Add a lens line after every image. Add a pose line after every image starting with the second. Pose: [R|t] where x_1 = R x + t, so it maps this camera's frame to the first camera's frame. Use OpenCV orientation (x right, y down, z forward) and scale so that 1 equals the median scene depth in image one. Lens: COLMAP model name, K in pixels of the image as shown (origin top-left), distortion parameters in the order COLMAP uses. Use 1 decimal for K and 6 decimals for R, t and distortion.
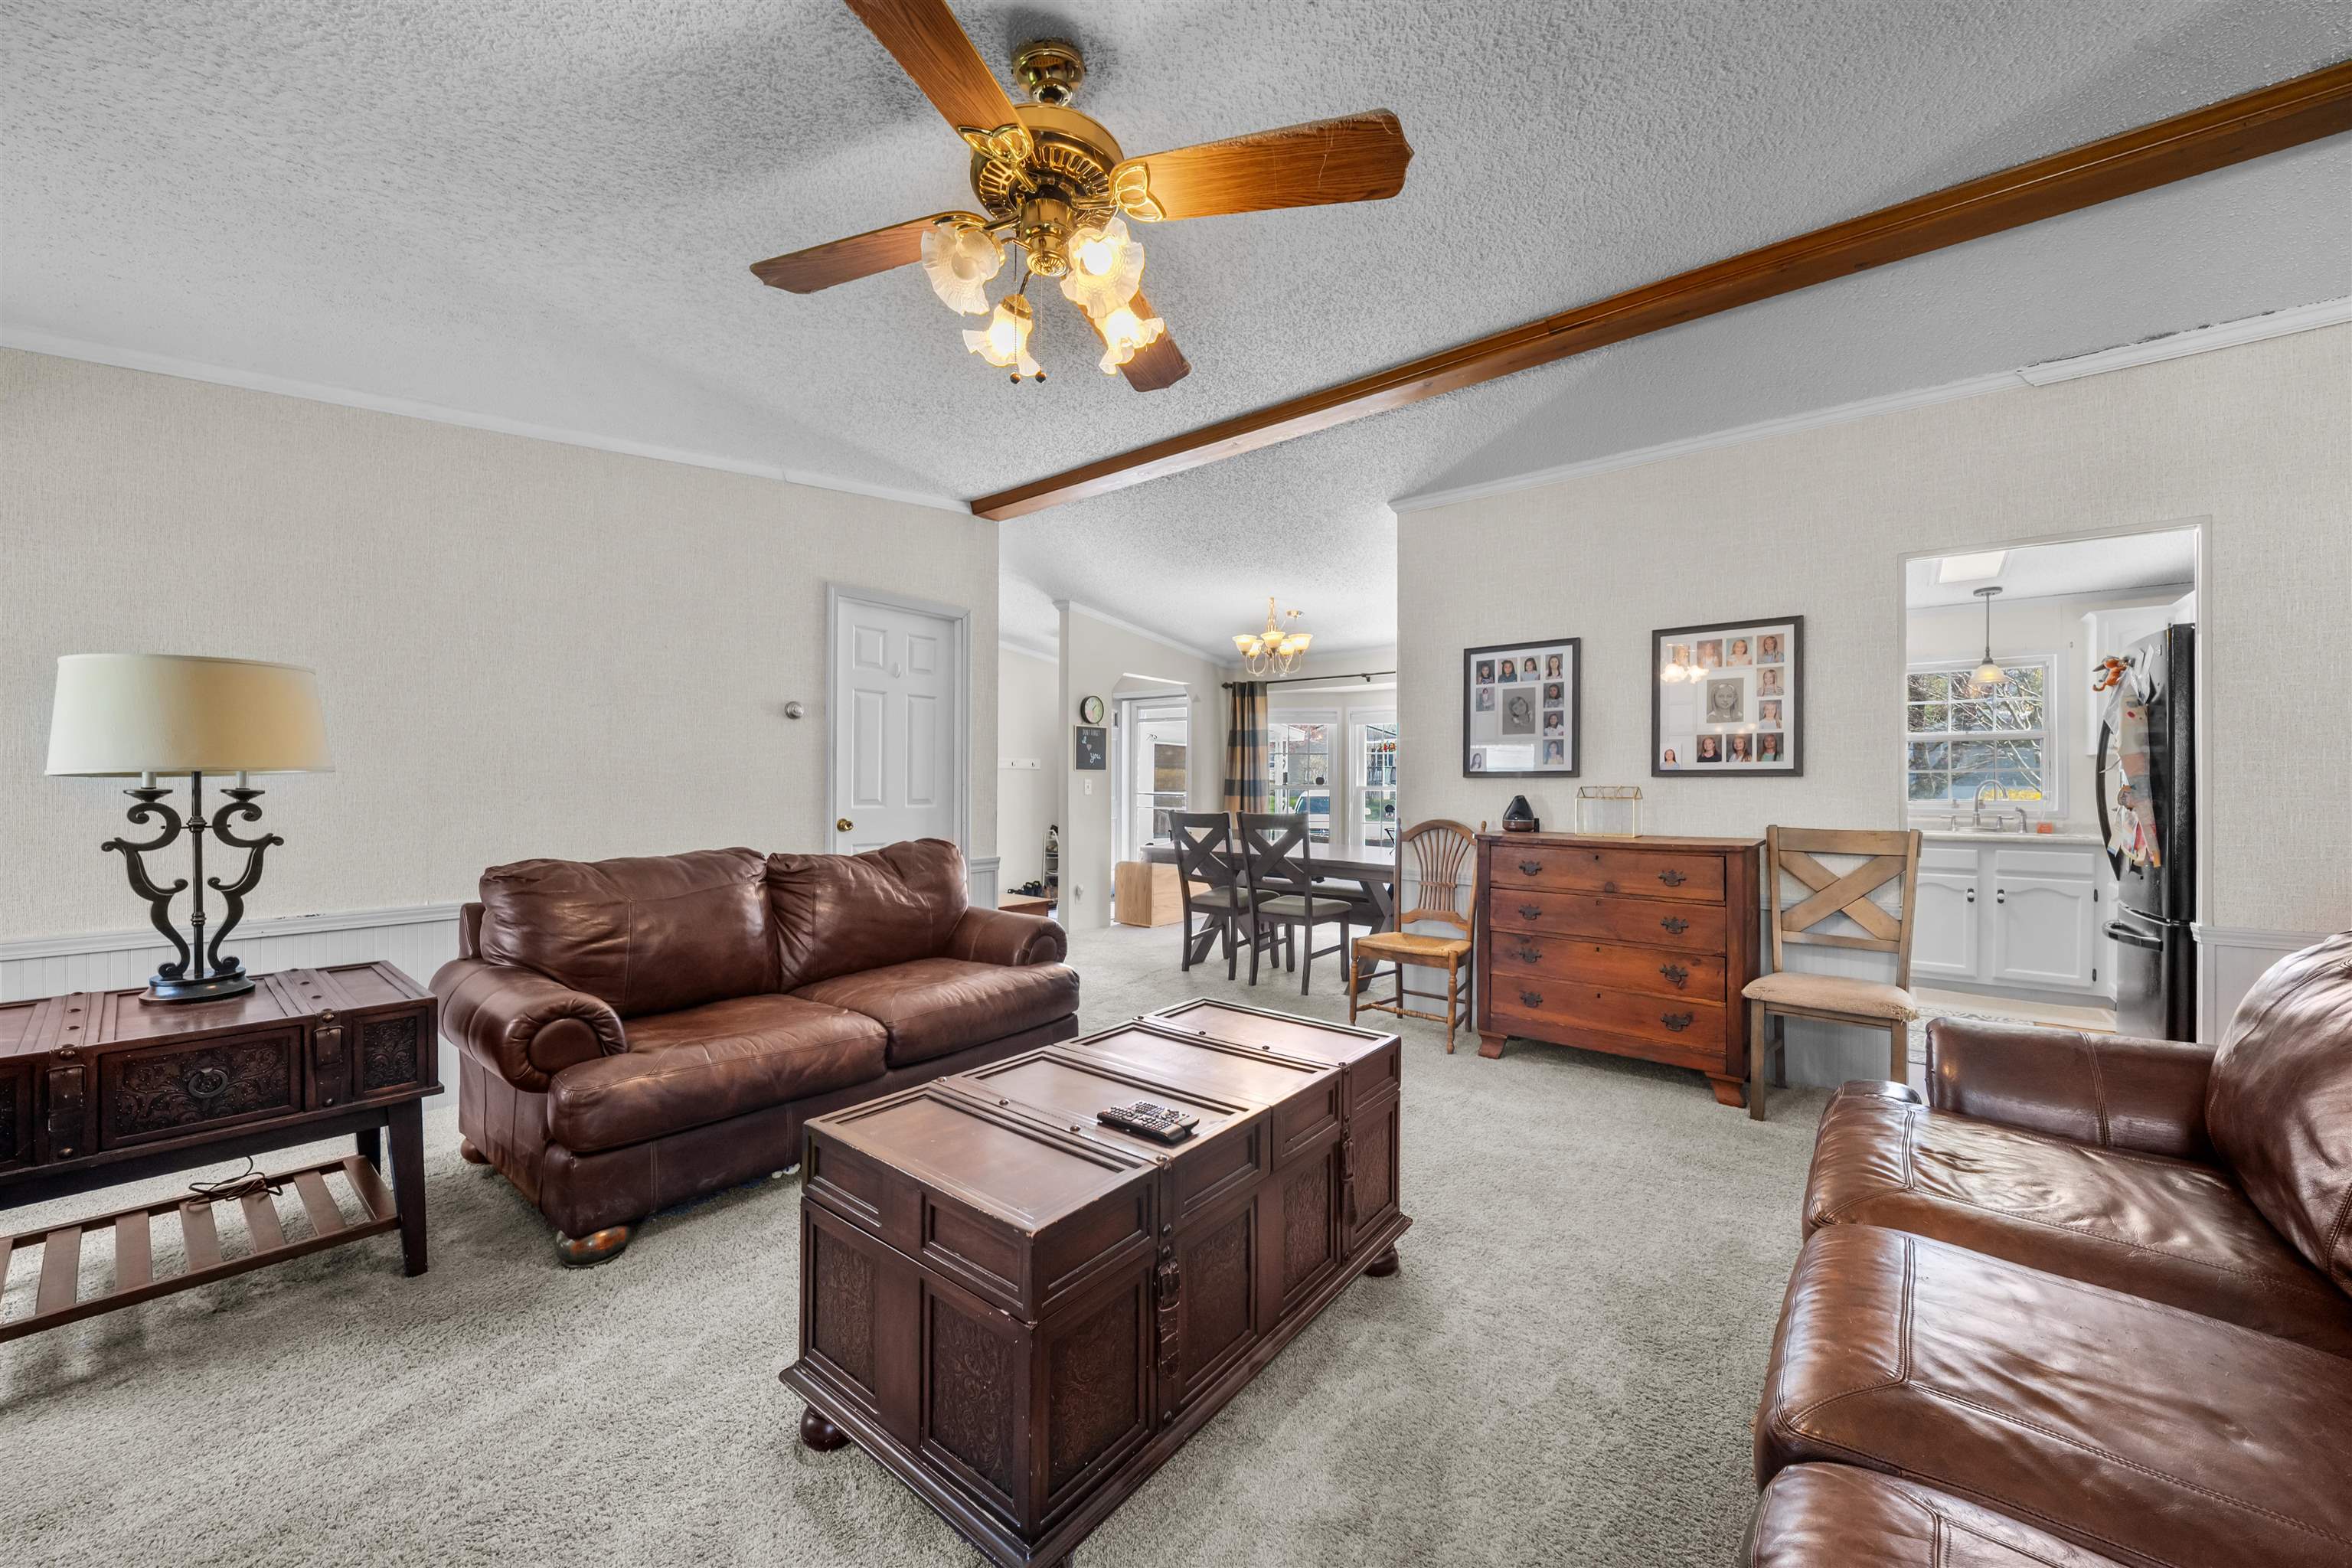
lens RADIAL K [[843.5, 0, 1133.7], [0, 843.5, 786.2], [0, 0, 1]] dist [-0.000500, -0.000132]
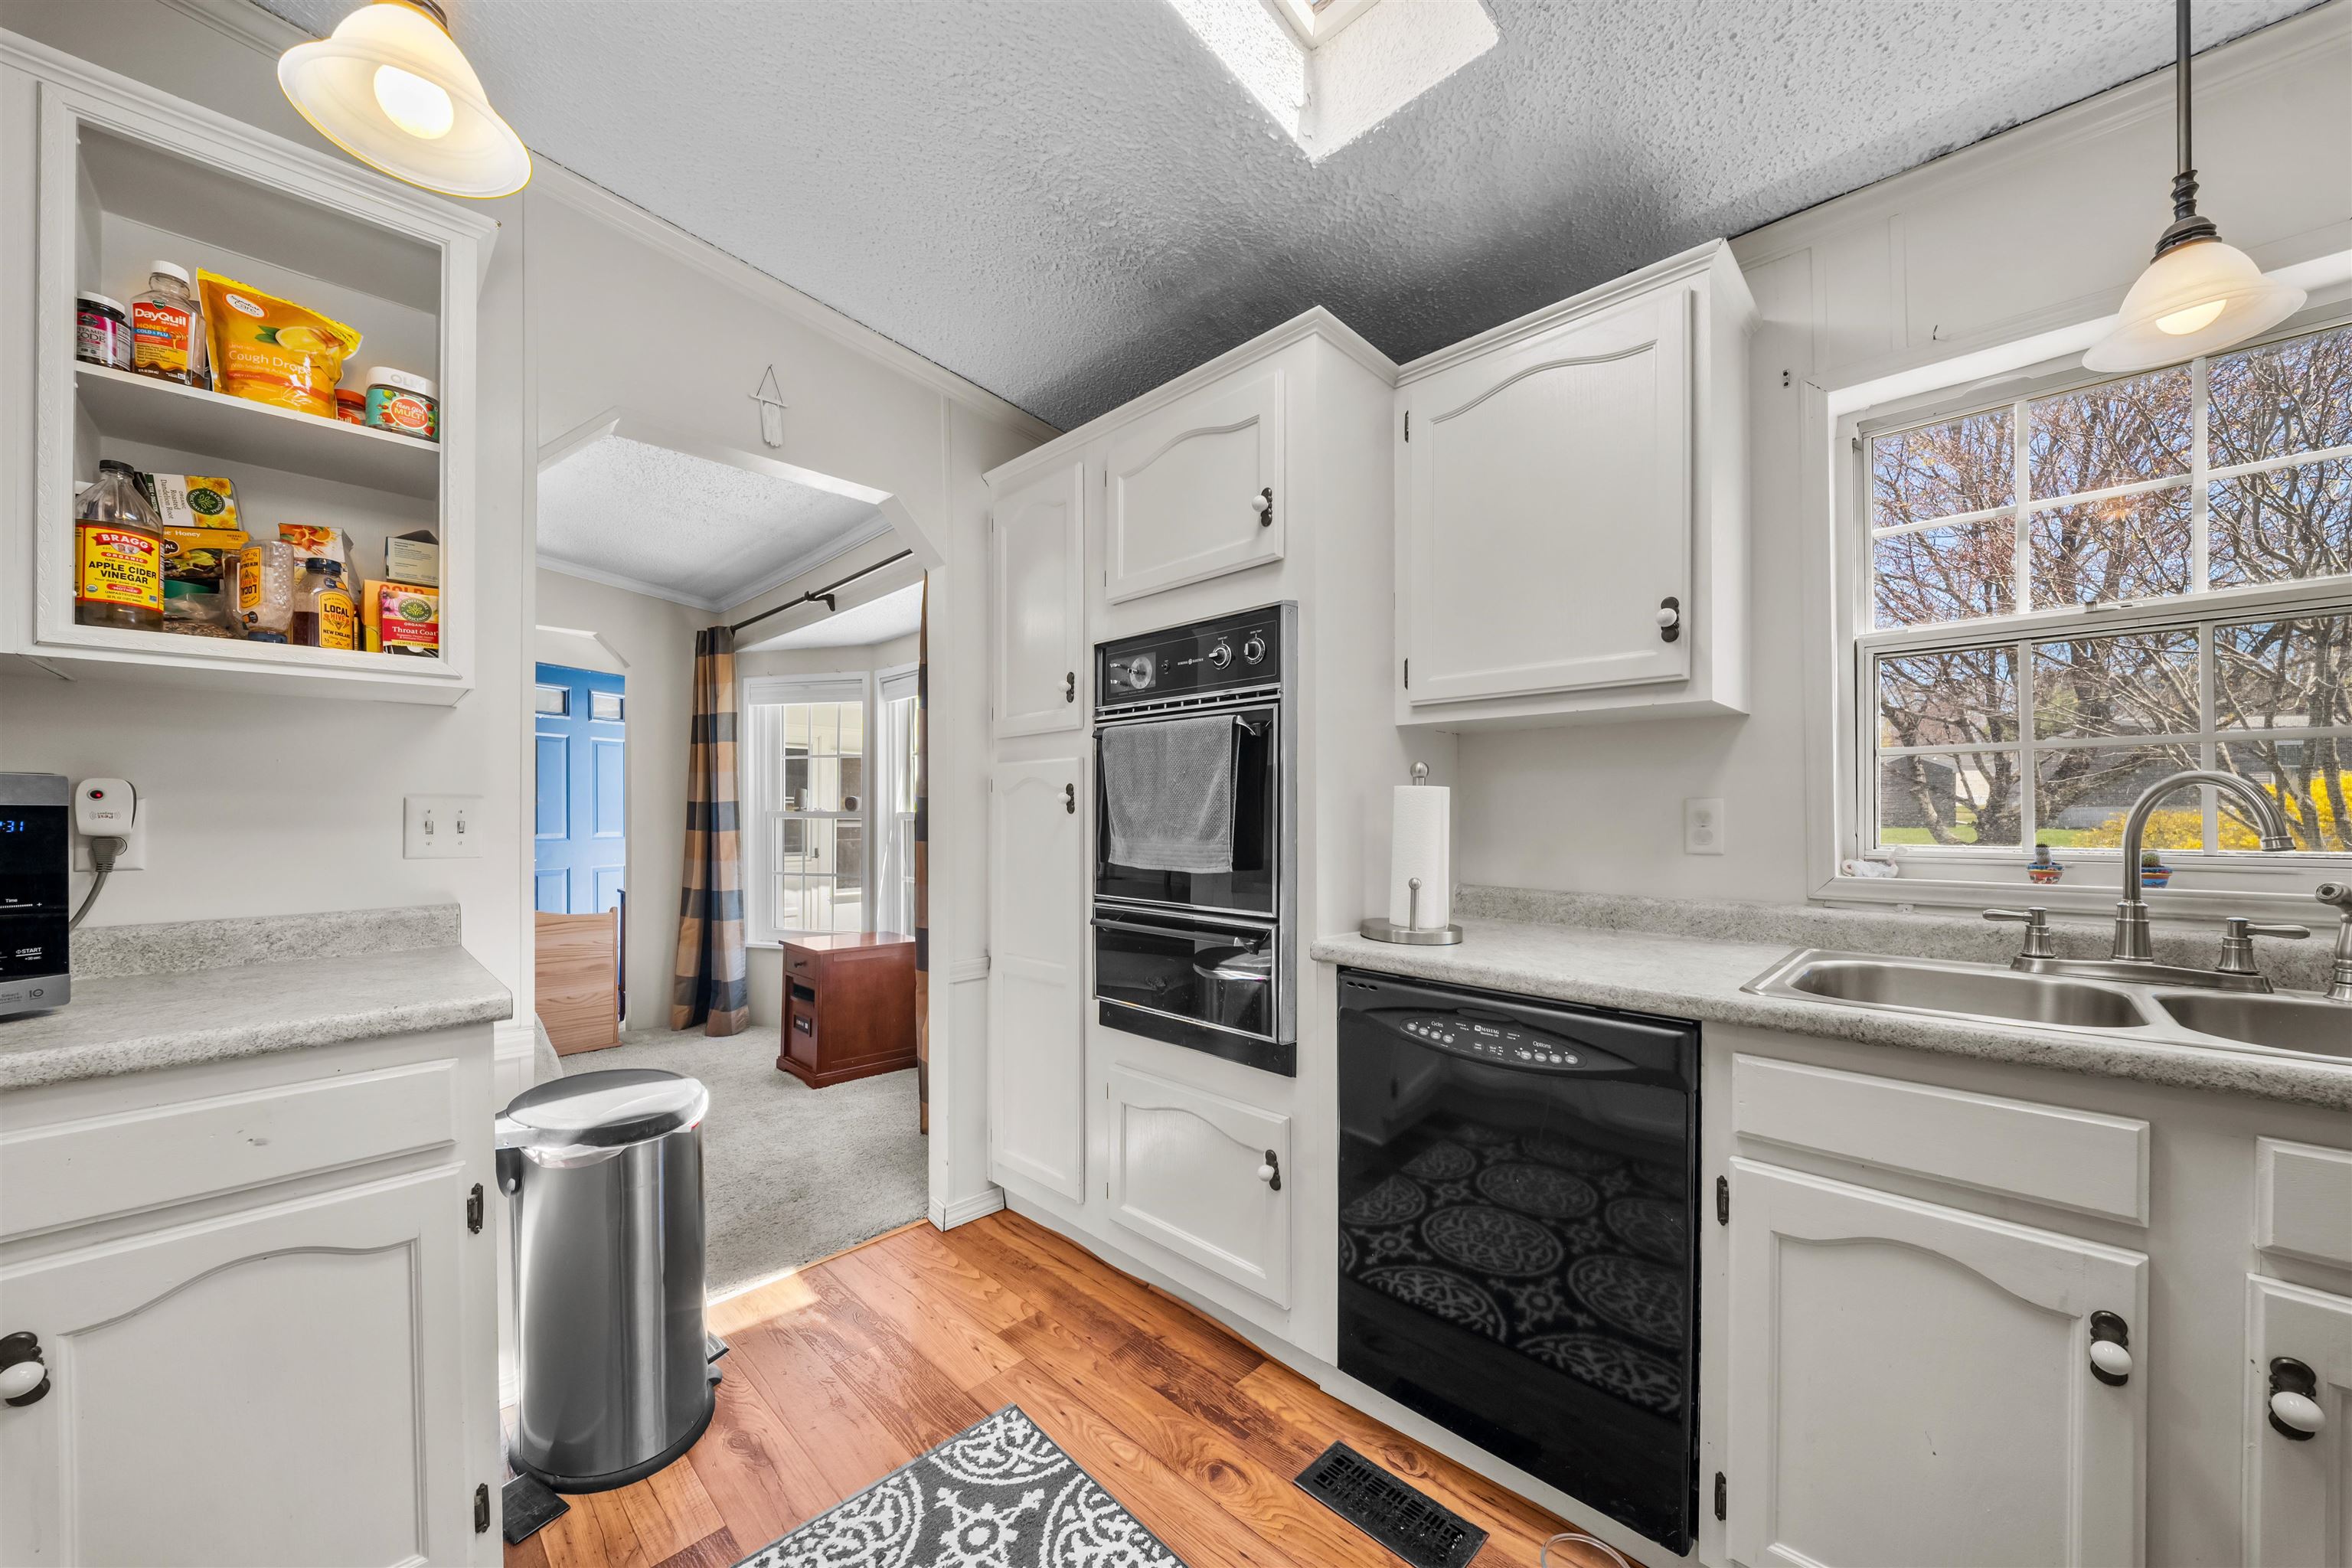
lens RADIAL K [[825.6, 0, 1143.0], [0, 825.6, 808.2], [0, 0, 1]] dist [-0.002054, -0.000318]
pose [[0.994552, -0.006954, -0.104009, 1.076376], [0.006395, 0.999963, -0.005700, 0.004570], [0.104045, 0.005004, 0.994560, 1.065861]]
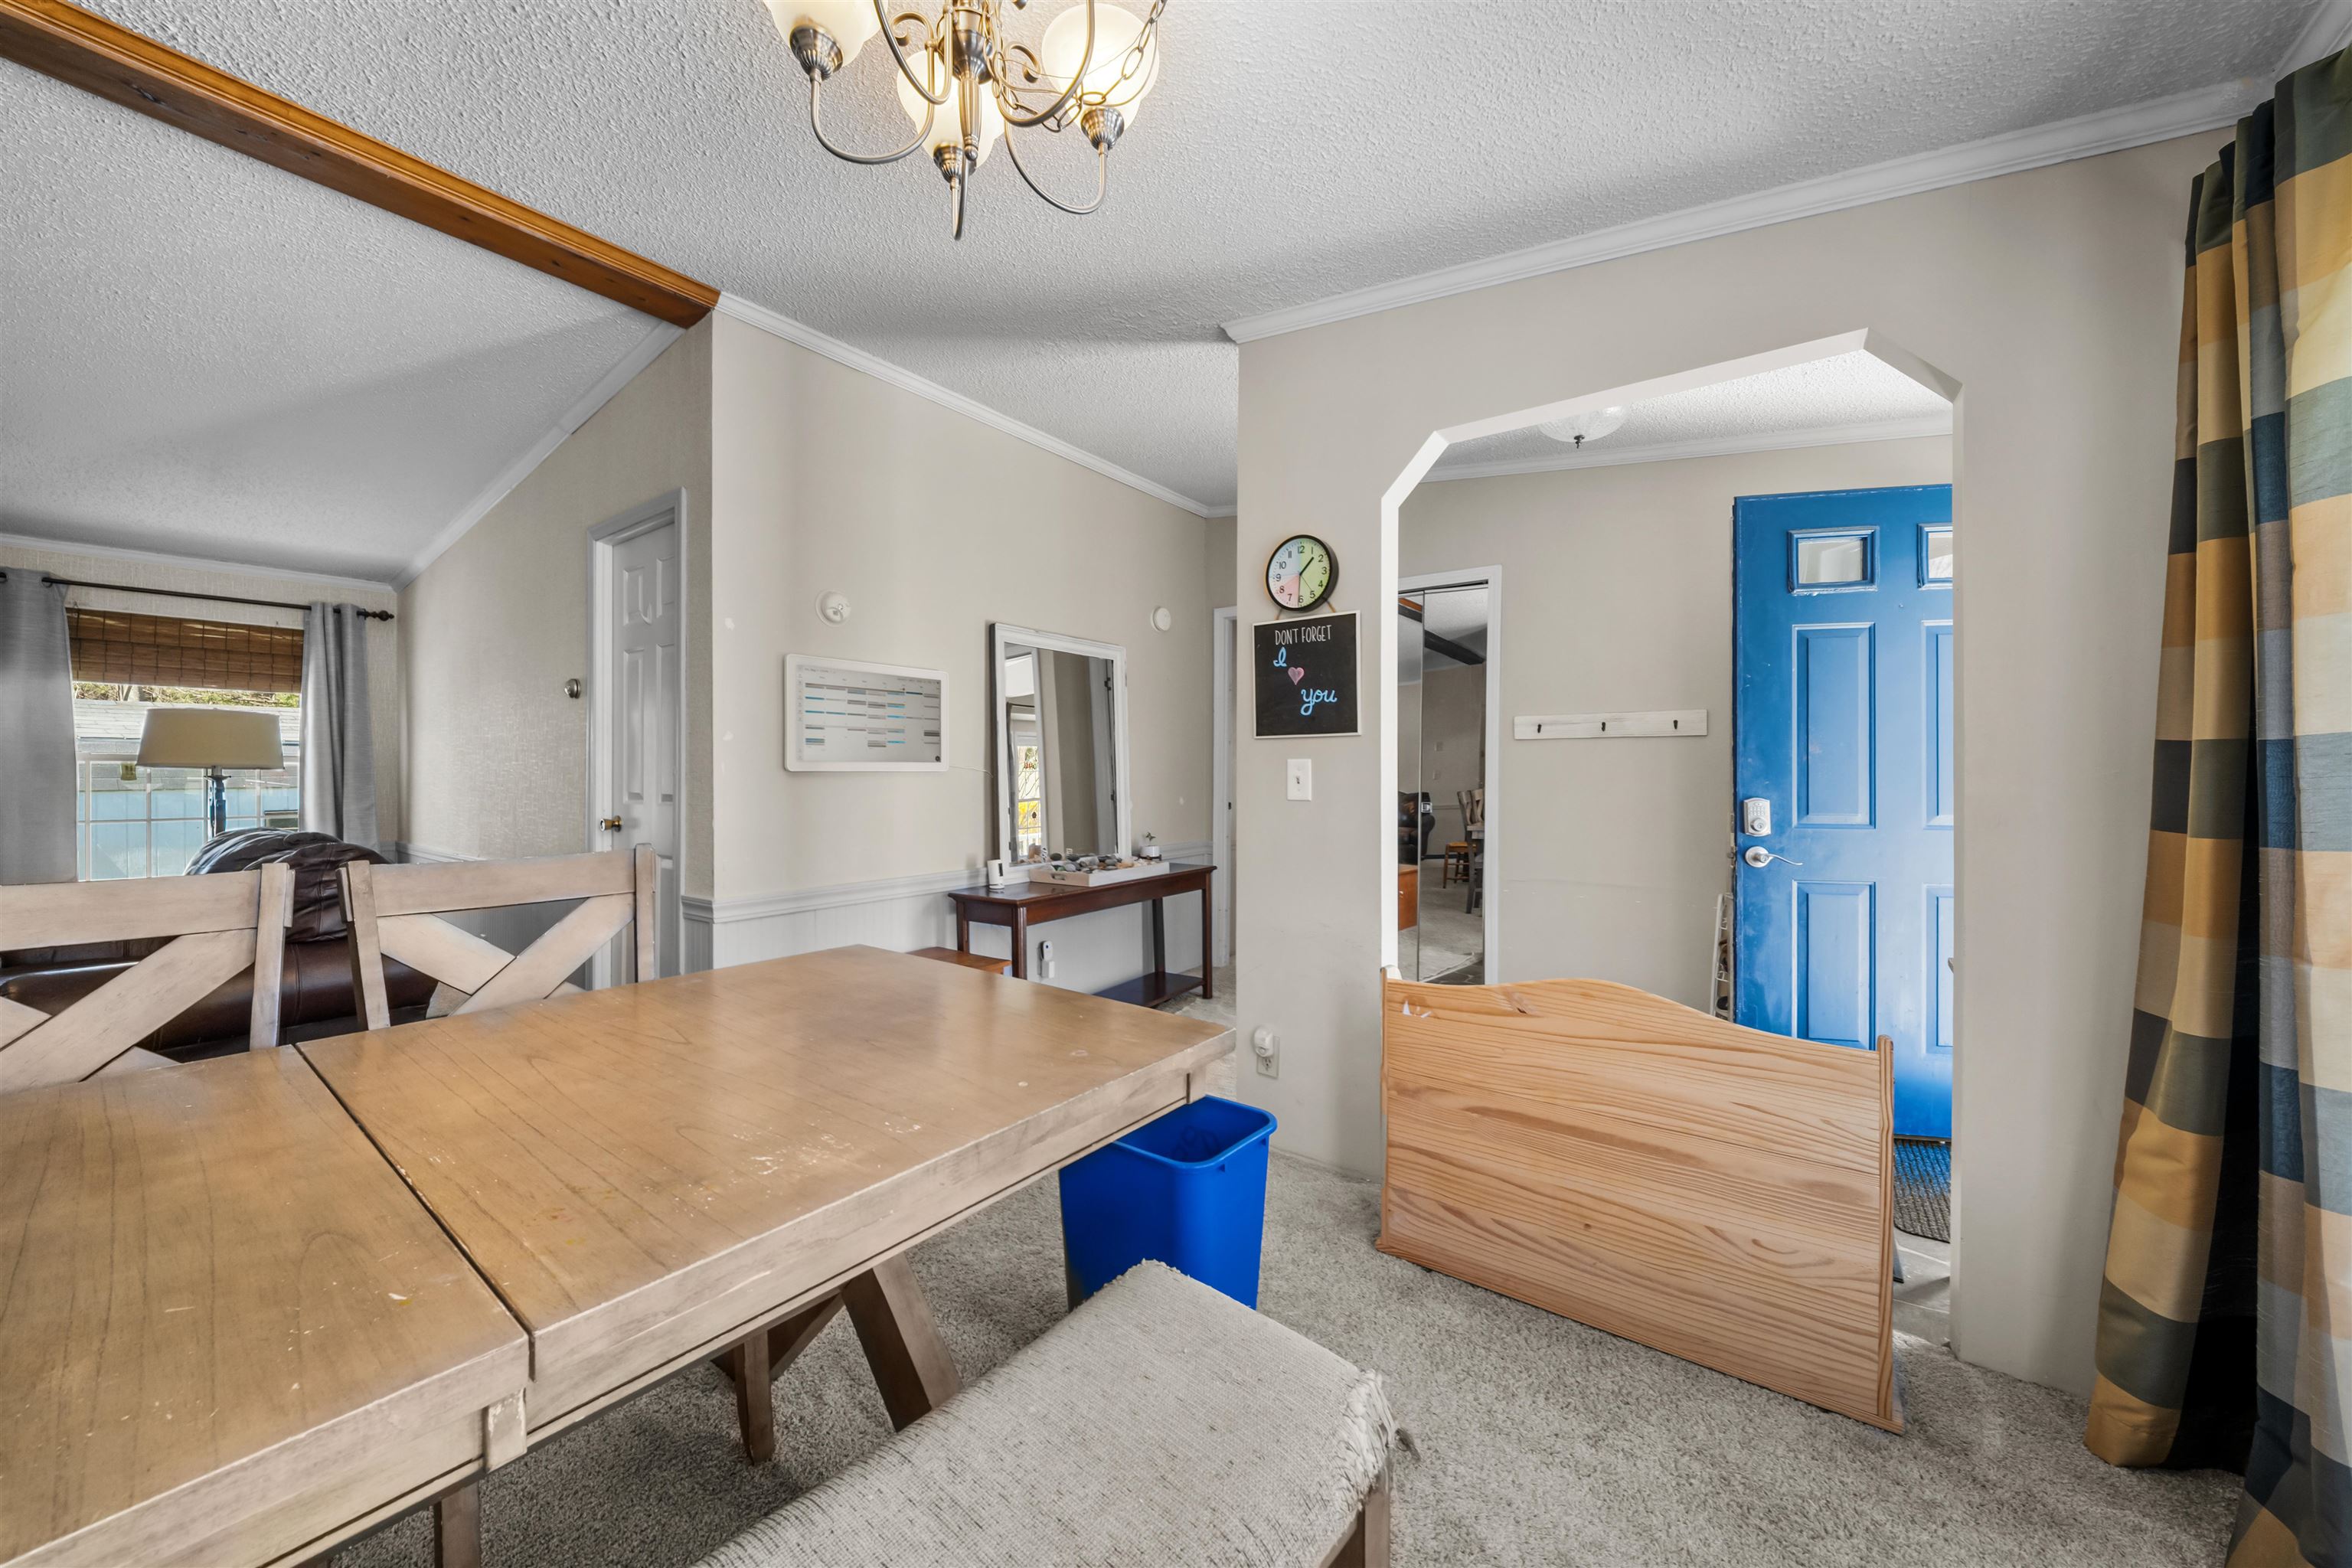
lens RADIAL K [[849.9, 0, 1202.8], [0, 849.9, 774.5], [0, 0, 1]] dist [-0.002072, -0.000404]
pose [[0.076082, -0.002097, -0.997099, 0.621611], [-0.001154, 0.999997, -0.002191, -0.000757], [0.997101, 0.001317, 0.076079, 1.763759]]
